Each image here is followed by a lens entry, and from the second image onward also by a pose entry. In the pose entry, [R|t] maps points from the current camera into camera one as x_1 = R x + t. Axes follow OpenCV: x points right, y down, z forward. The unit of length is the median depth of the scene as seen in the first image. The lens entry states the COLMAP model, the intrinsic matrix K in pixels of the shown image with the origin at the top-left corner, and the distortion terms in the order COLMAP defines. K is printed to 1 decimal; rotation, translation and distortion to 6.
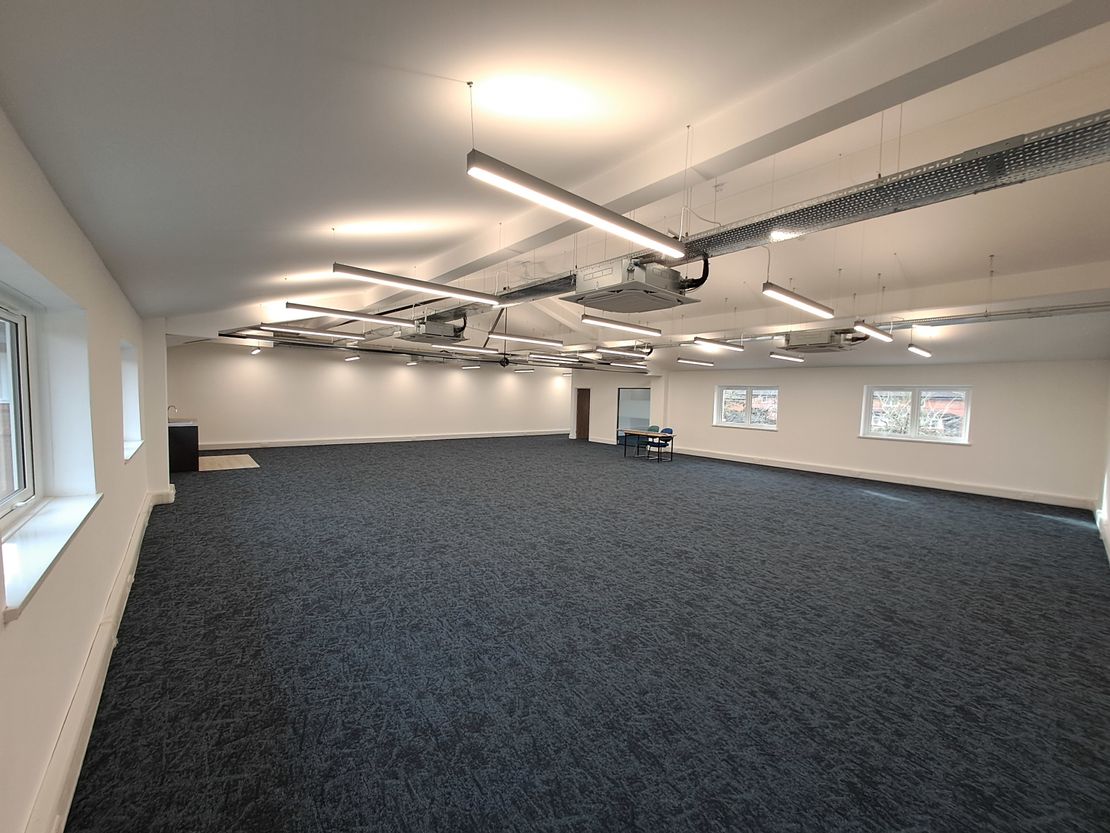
lens RADIAL K [[433.5, 0, 552.6], [0, 433.5, 422.4], [0, 0, 1]] dist [-0.001109, 0.000604]
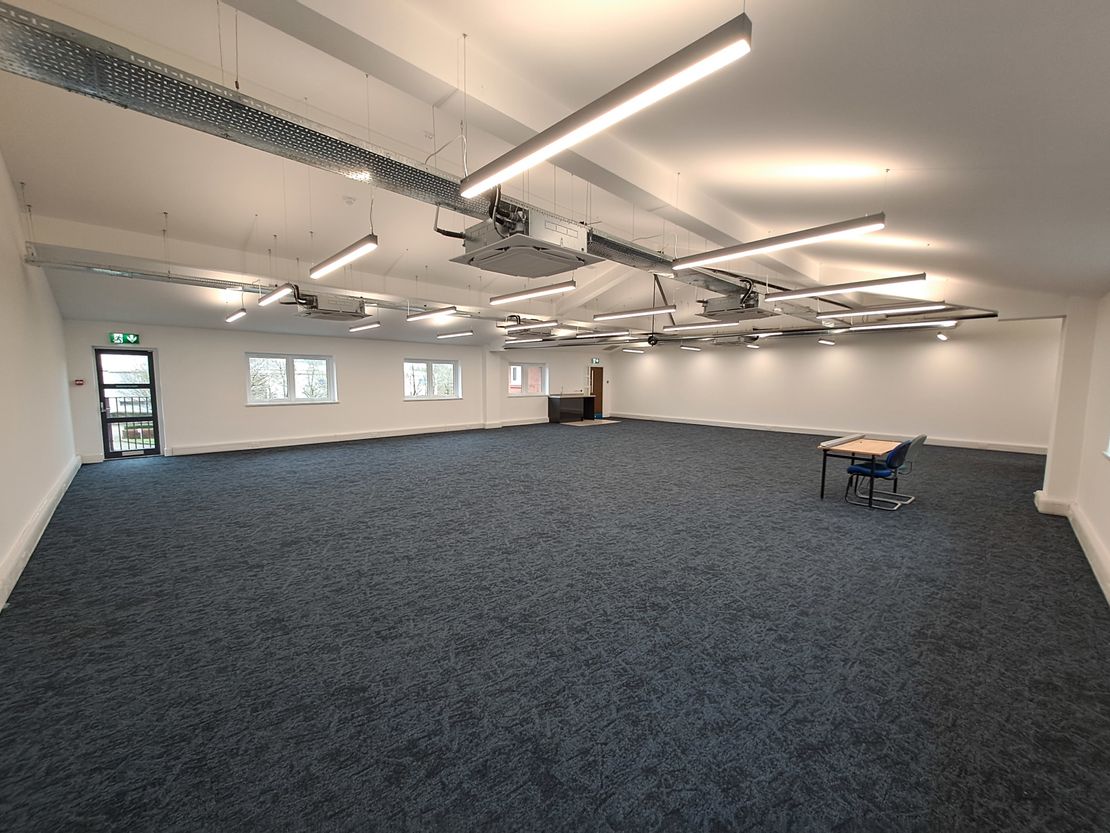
lens RADIAL K [[433.5, 0, 561.5], [0, 433.5, 411.1], [0, 0, 1]] dist [-0.001109, 0.000604]
pose [[0.078259, 0.047887, -0.995782, 5.713347], [-0.066005, 0.996903, 0.042753, -0.105648], [0.994746, 0.062381, 0.081178, 5.084827]]
